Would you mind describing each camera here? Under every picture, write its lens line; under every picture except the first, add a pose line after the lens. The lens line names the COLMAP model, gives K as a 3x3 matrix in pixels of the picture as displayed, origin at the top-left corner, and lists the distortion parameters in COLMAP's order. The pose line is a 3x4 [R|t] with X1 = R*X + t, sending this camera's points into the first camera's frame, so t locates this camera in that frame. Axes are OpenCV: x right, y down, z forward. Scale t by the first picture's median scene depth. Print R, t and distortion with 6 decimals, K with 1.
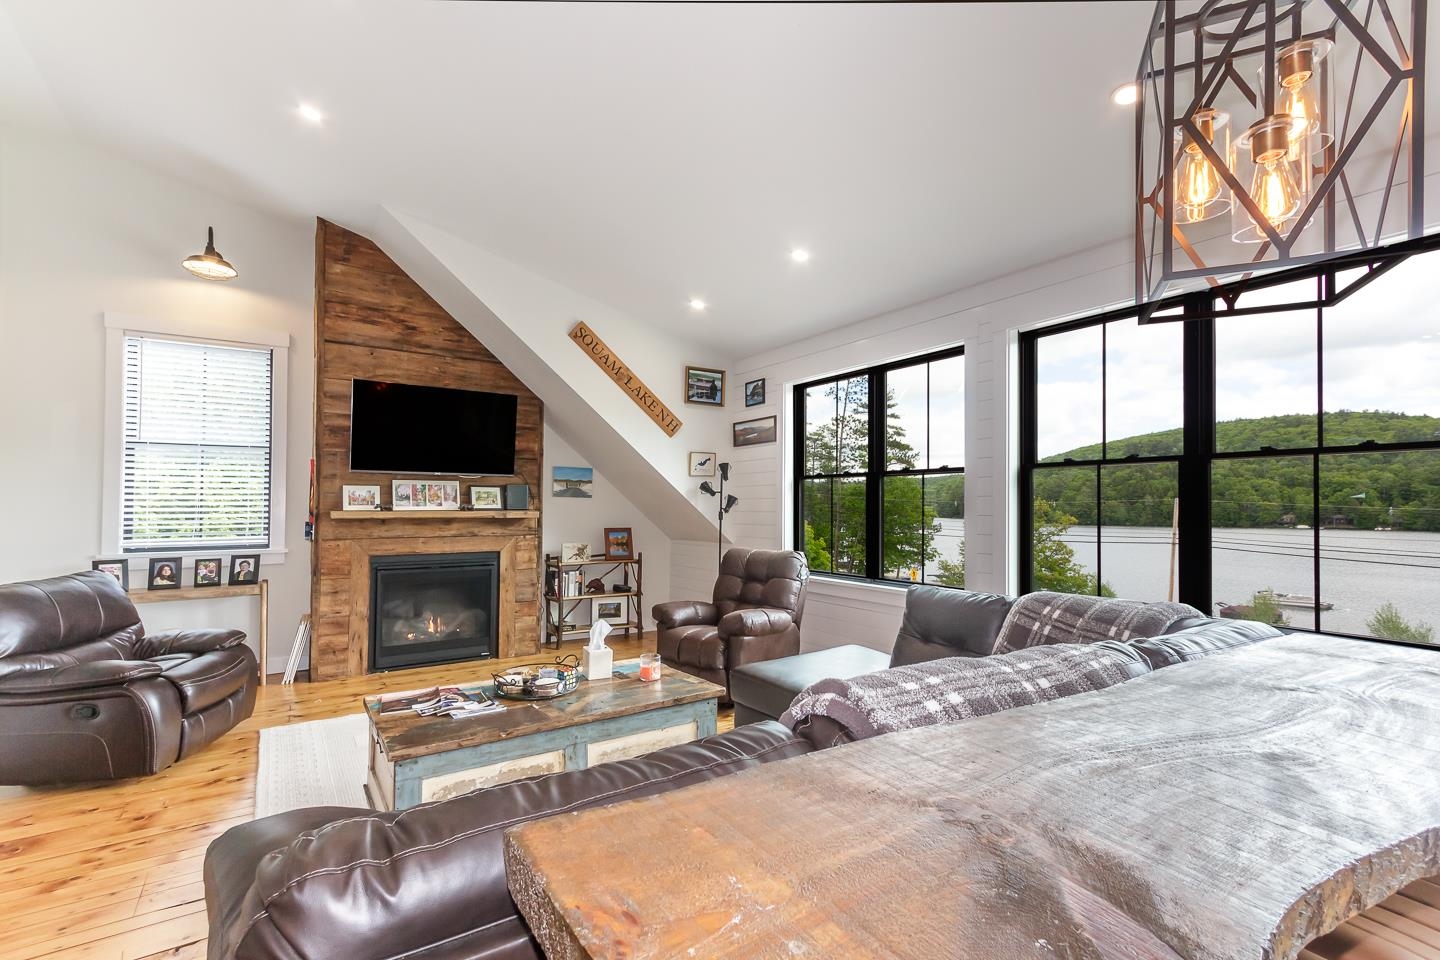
lens RADIAL K [[667.0, 0, 707.7], [0, 667.0, 503.0], [0, 0, 1]] dist [0.008784, -0.001675]
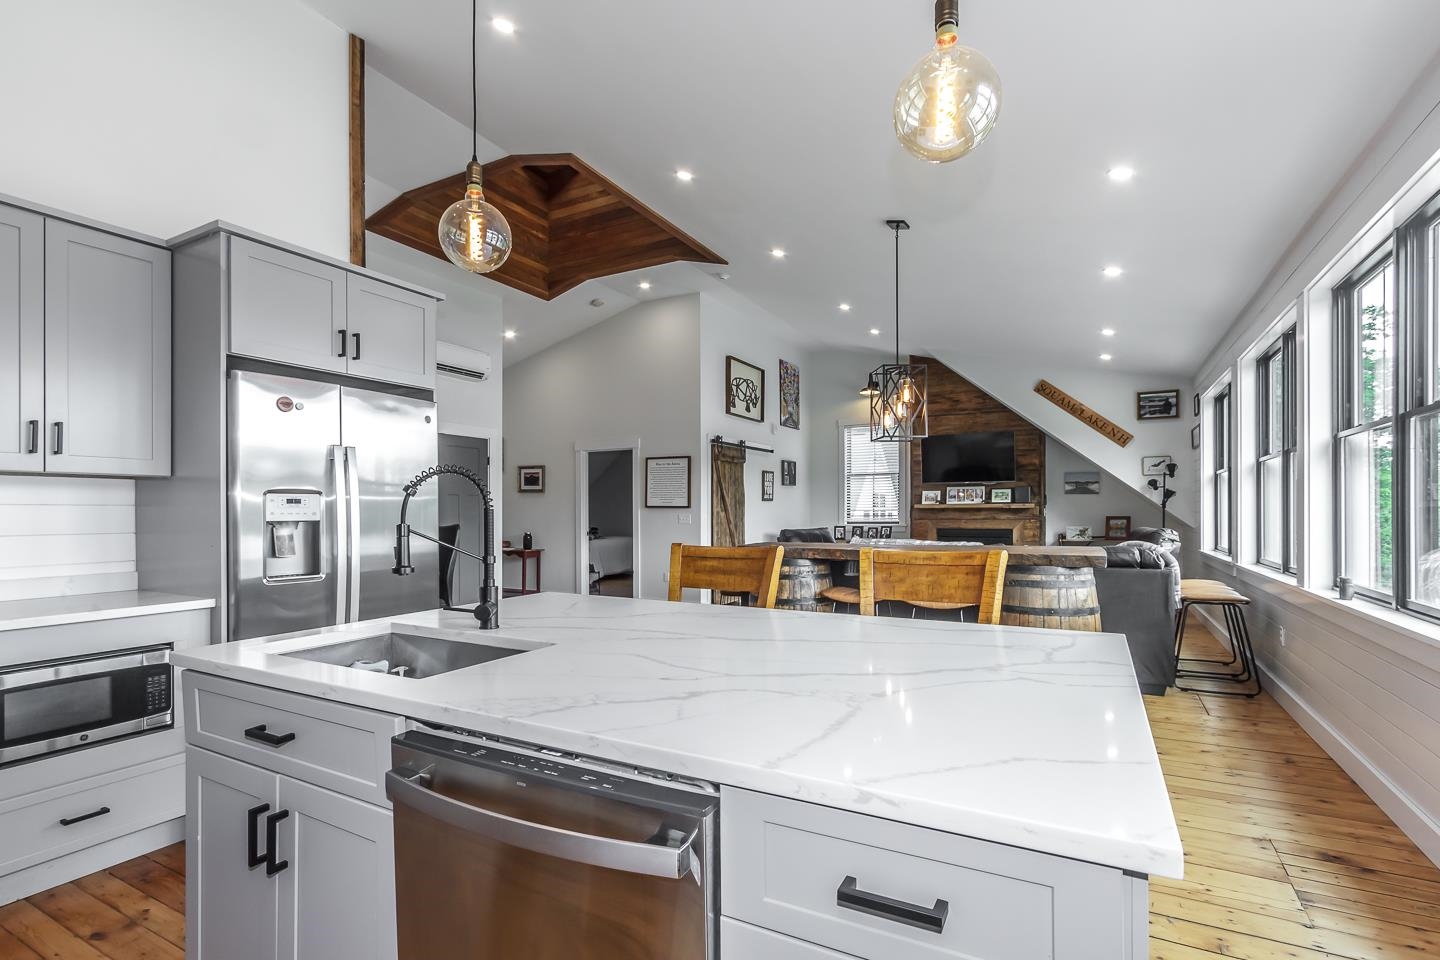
lens RADIAL K [[667.0, 0, 685.6], [0, 667.0, 507.5], [0, 0, 1]] dist [0.008784, -0.001675]
pose [[0.444231, -0.009253, -0.895865, 0.854016], [0.012792, 0.999910, -0.003984, 0.019081], [0.895821, -0.009690, 0.444309, -0.450578]]
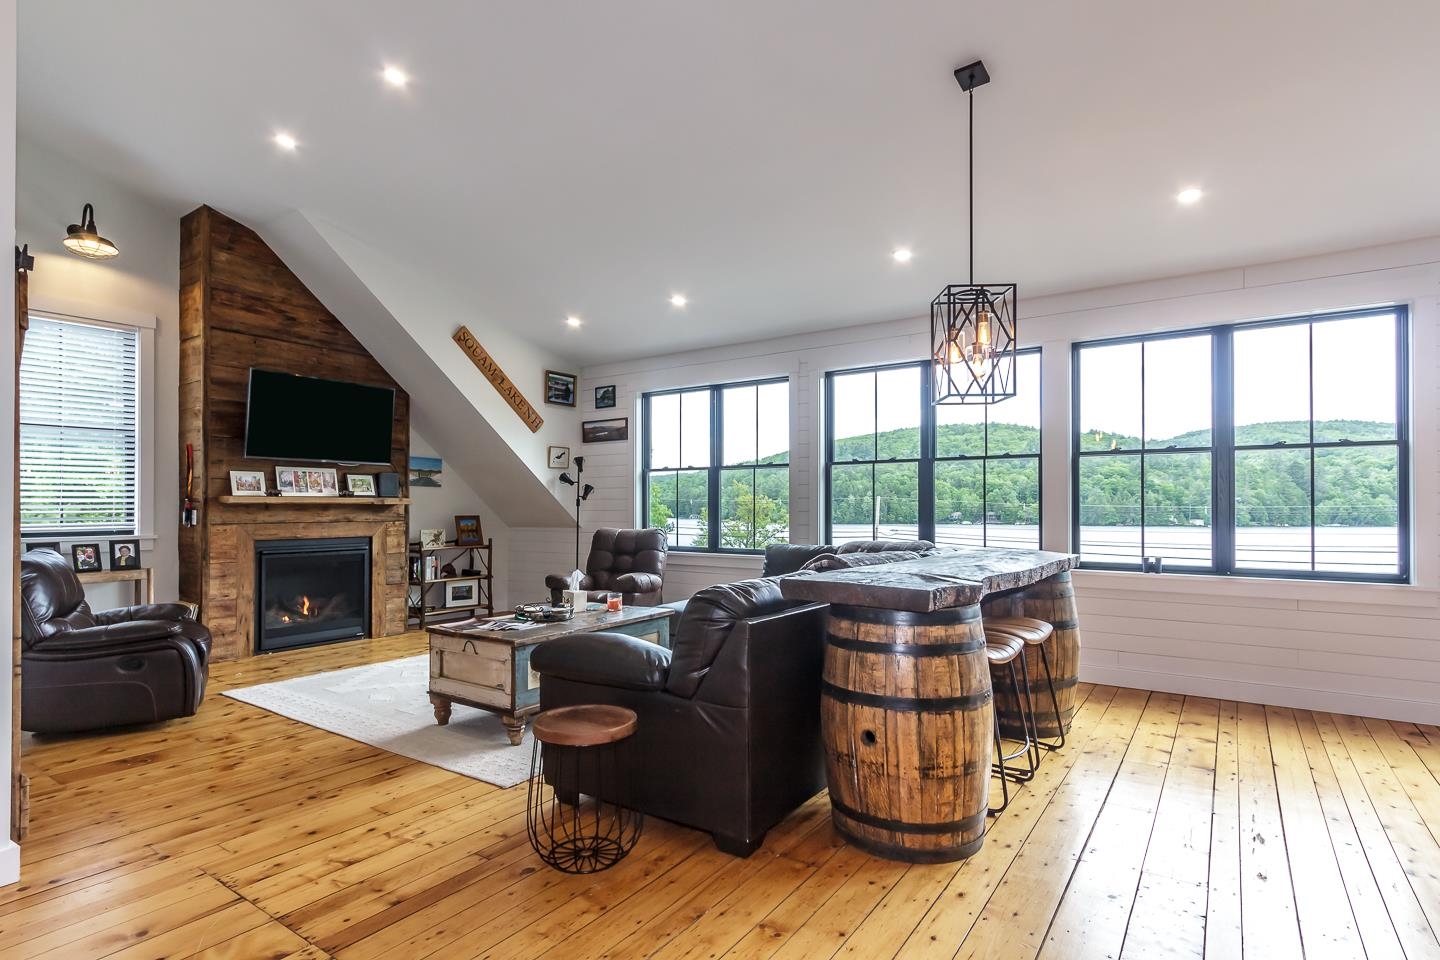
lens RADIAL K [[755.4, 0, 694.4], [0, 755.4, 513.7], [0, 0, 1]] dist [0.000165, -0.000207]
pose [[0.928473, -0.006588, 0.371340, -0.312538], [0.001448, 0.999899, 0.014119, 0.023018], [-0.371396, -0.012572, 0.928389, -0.326781]]
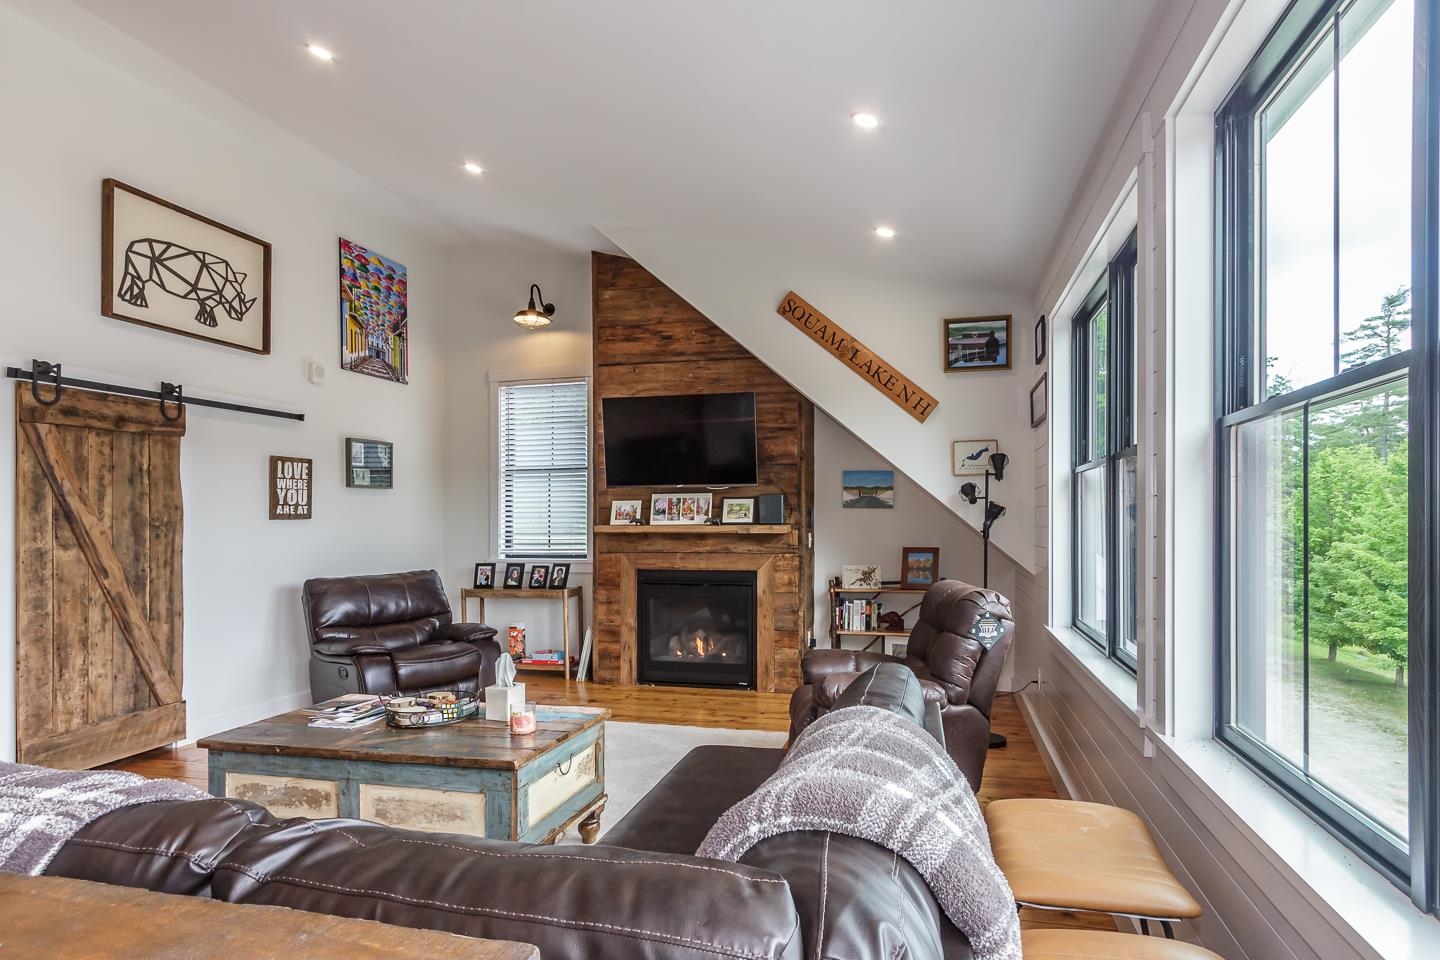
lens RADIAL K [[763.8, 0, 737.3], [0, 763.8, 520.1], [0, 0, 1]] dist [-0.003405, -0.000875]
pose [[0.684311, -0.003568, -0.729182, 0.455550], [0.011062, 0.999924, 0.005489, -0.000712], [0.729106, -0.011822, 0.684298, 0.319511]]
